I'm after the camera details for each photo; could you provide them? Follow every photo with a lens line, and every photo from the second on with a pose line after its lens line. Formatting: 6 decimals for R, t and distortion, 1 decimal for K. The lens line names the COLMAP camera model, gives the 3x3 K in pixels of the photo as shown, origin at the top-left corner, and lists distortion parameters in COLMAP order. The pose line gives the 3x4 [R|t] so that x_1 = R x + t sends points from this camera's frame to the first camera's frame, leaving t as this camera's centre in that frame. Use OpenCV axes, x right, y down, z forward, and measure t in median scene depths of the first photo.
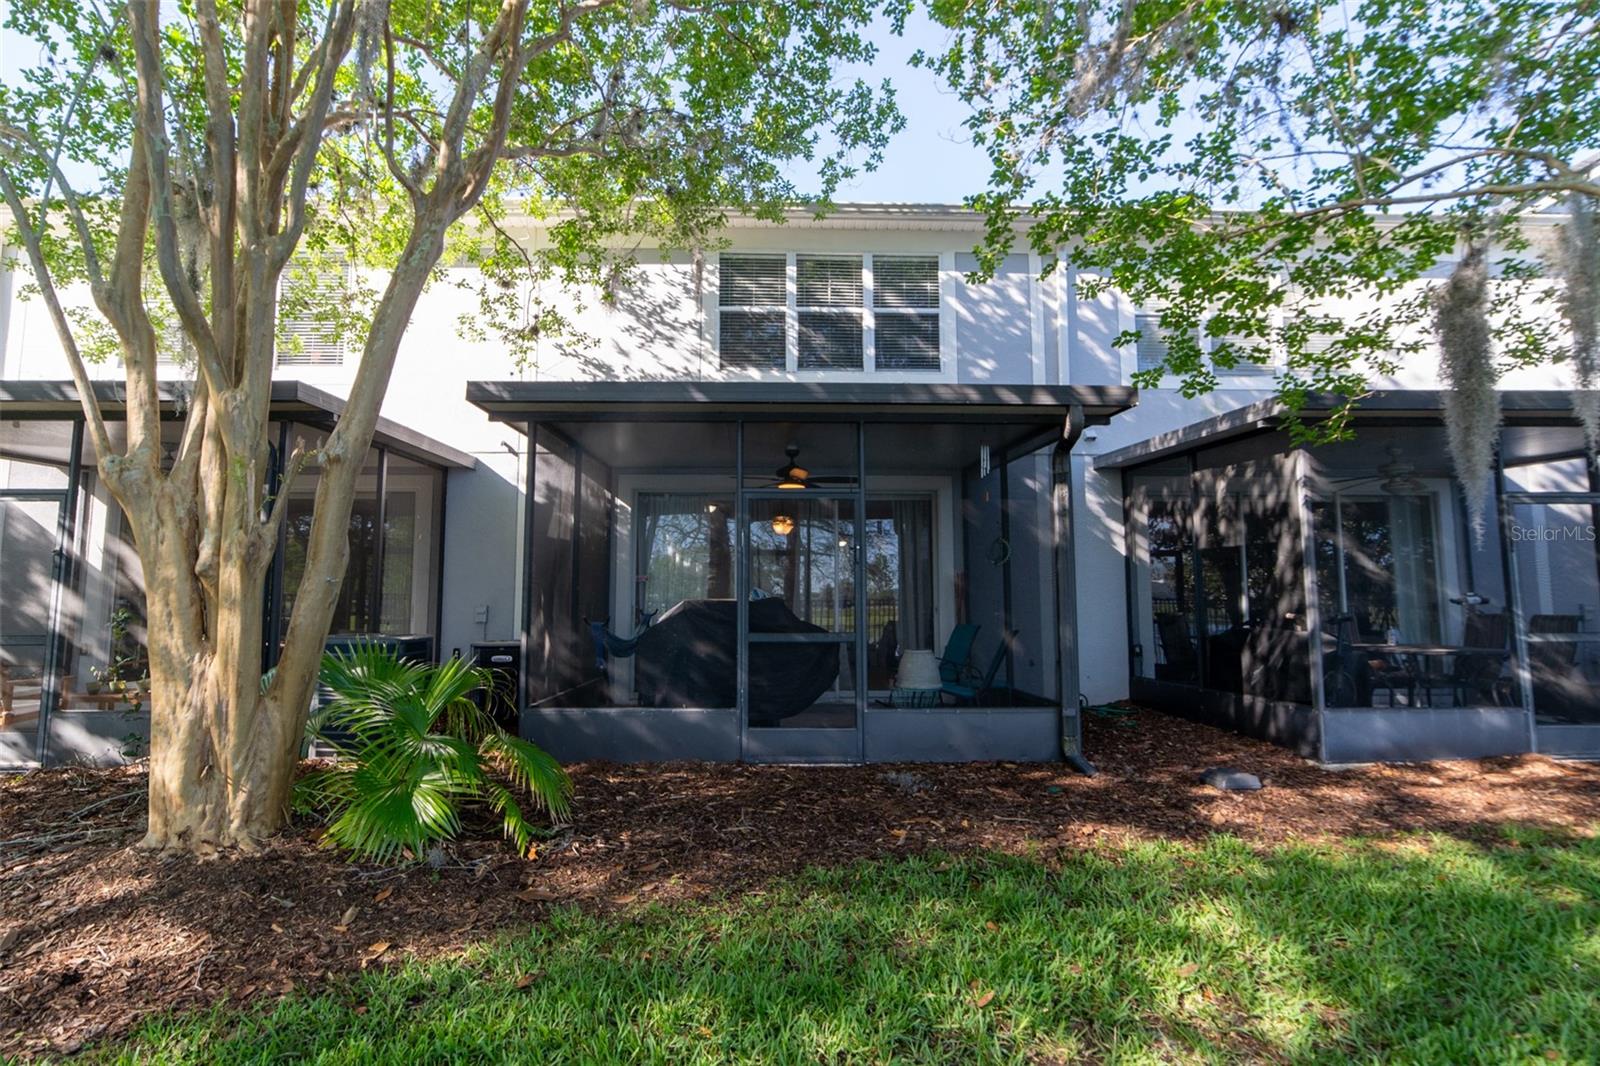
lens RADIAL K [[860.0, 0, 756.6], [0, 860.0, 491.5], [0, 0, 1]] dist [-0.022584, 0.011796]
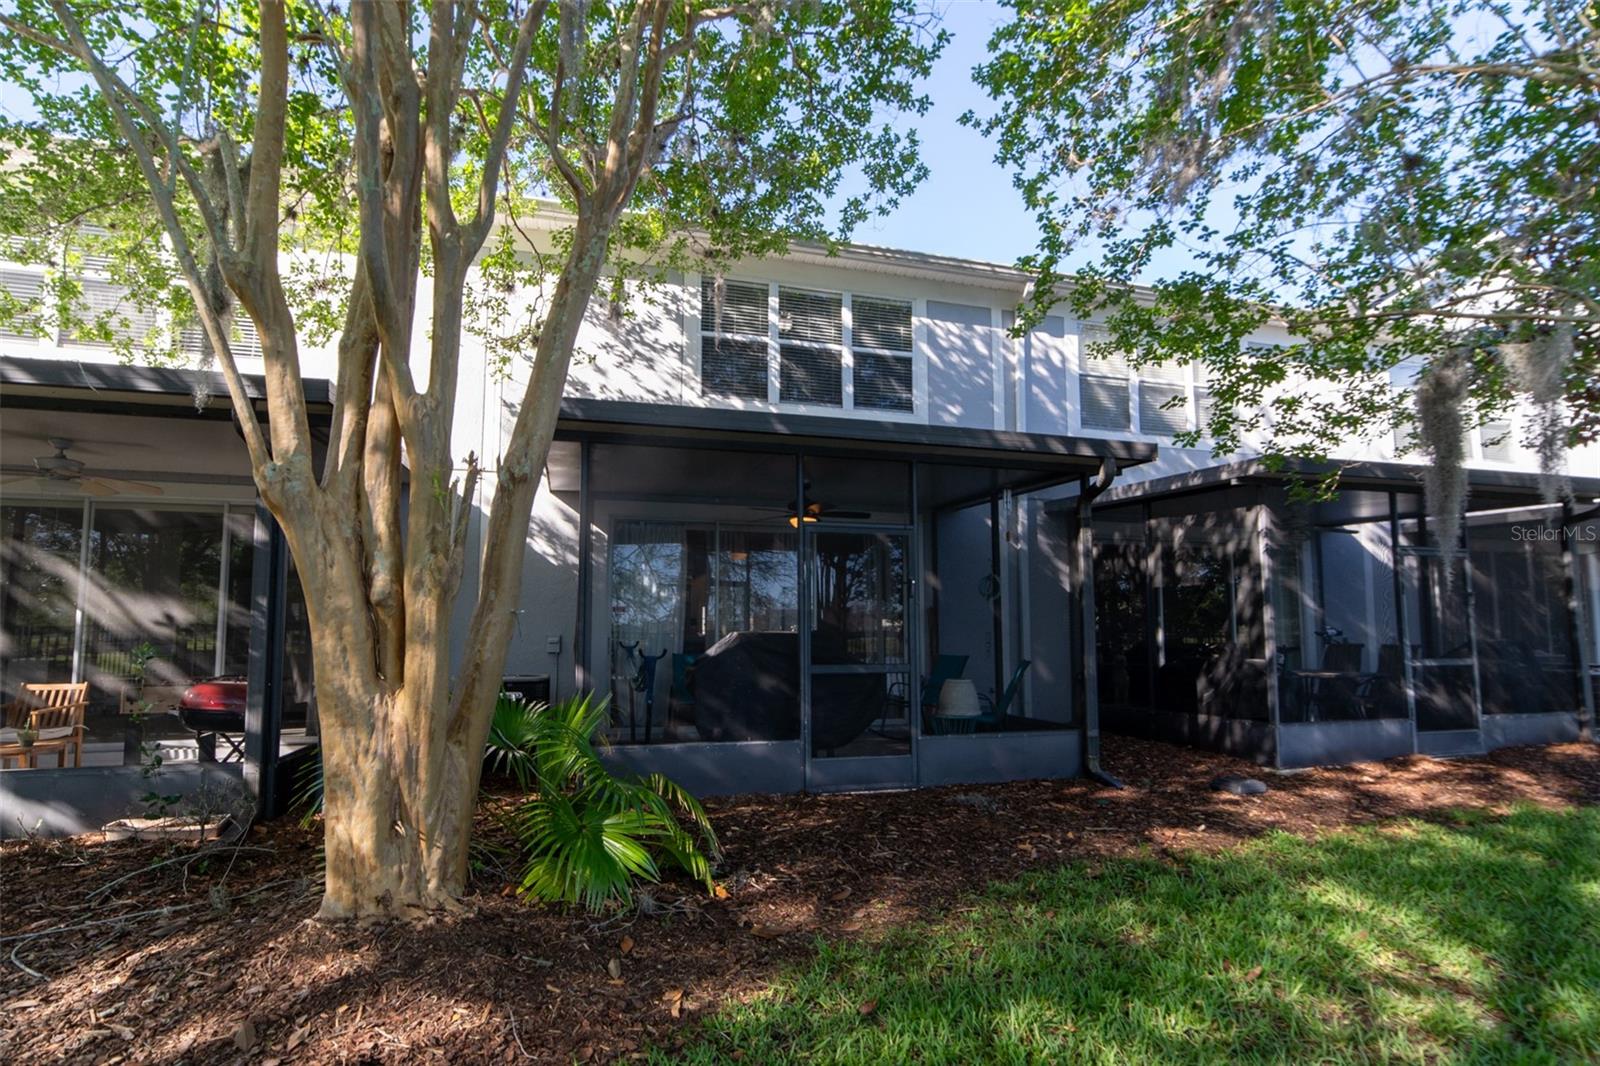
lens RADIAL K [[875.3, 0, 800.0], [0, 875.3, 533.0], [0, 0, 1]] dist [-0.015687, 0.001150]
pose [[0.962455, 0.031353, 0.269624, -0.270688], [-0.035203, 0.999335, 0.009454, 0.000361], [-0.269148, -0.018590, 0.962919, 0.013786]]
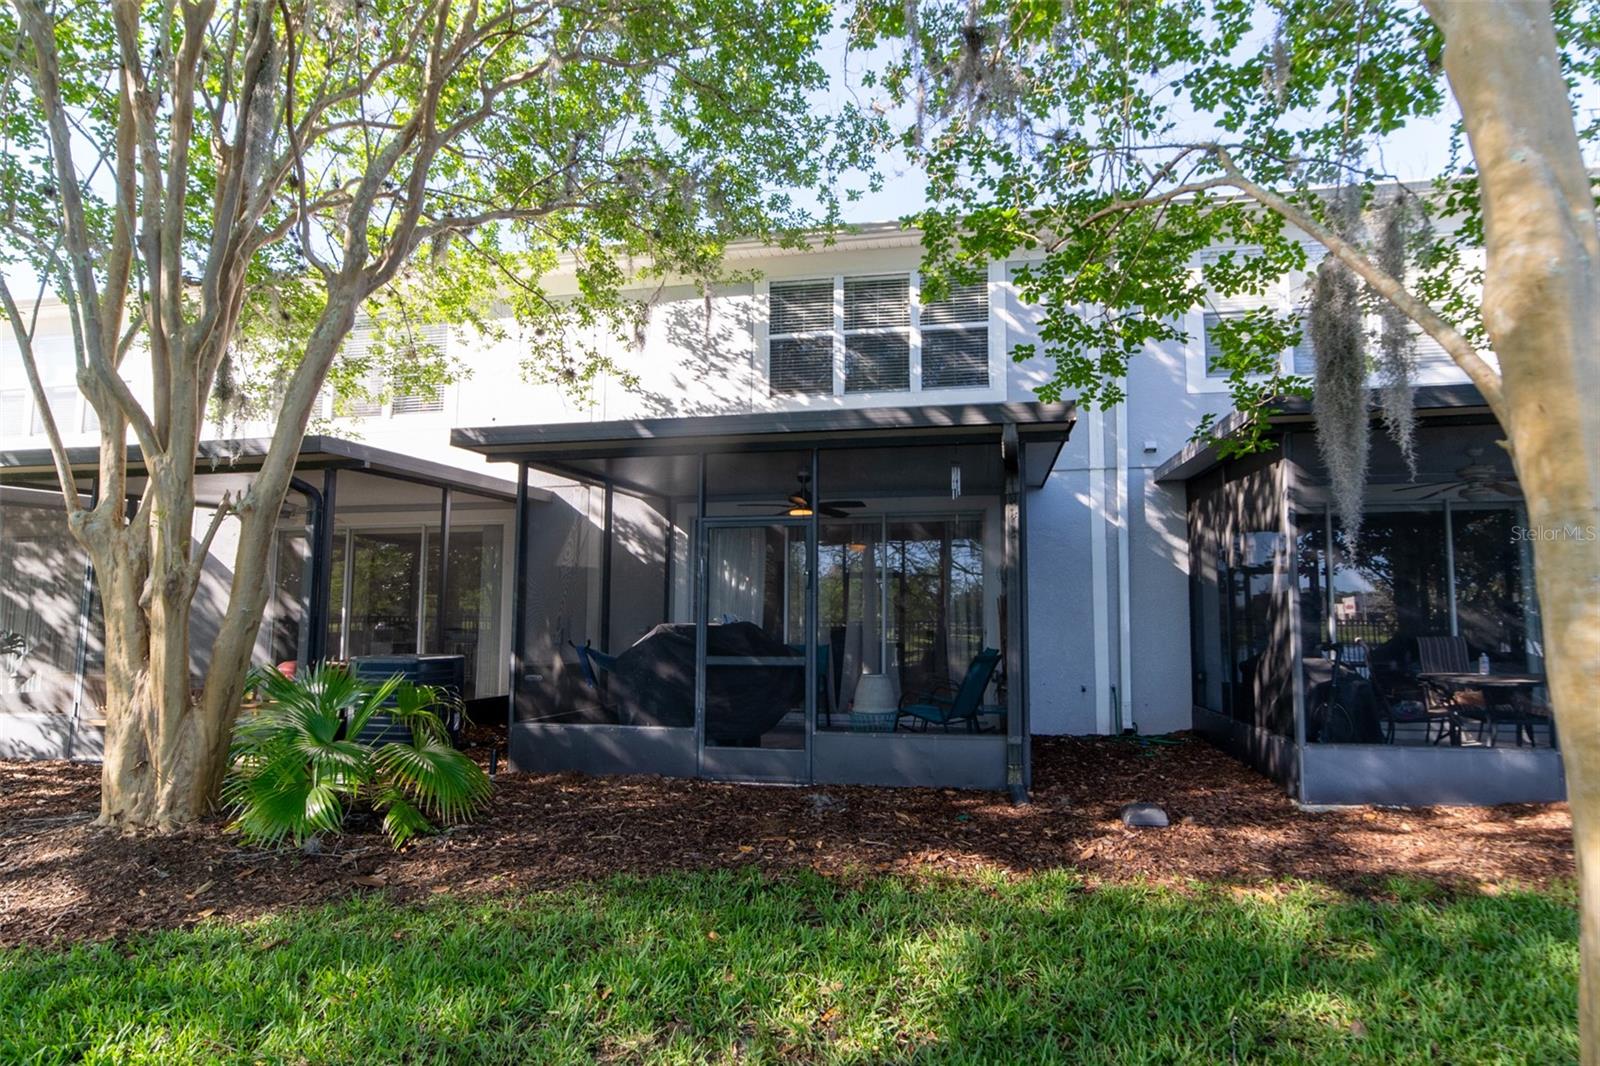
lens RADIAL K [[872.8, 0, 803.0], [0, 872.8, 520.6], [0, 0, 1]] dist [-0.019344, 0.013156]
pose [[0.977723, -0.025373, -0.208361, 0.283656], [0.027950, 0.999565, 0.009434, -0.005555], [0.208031, -0.015048, 0.978007, -0.009901]]
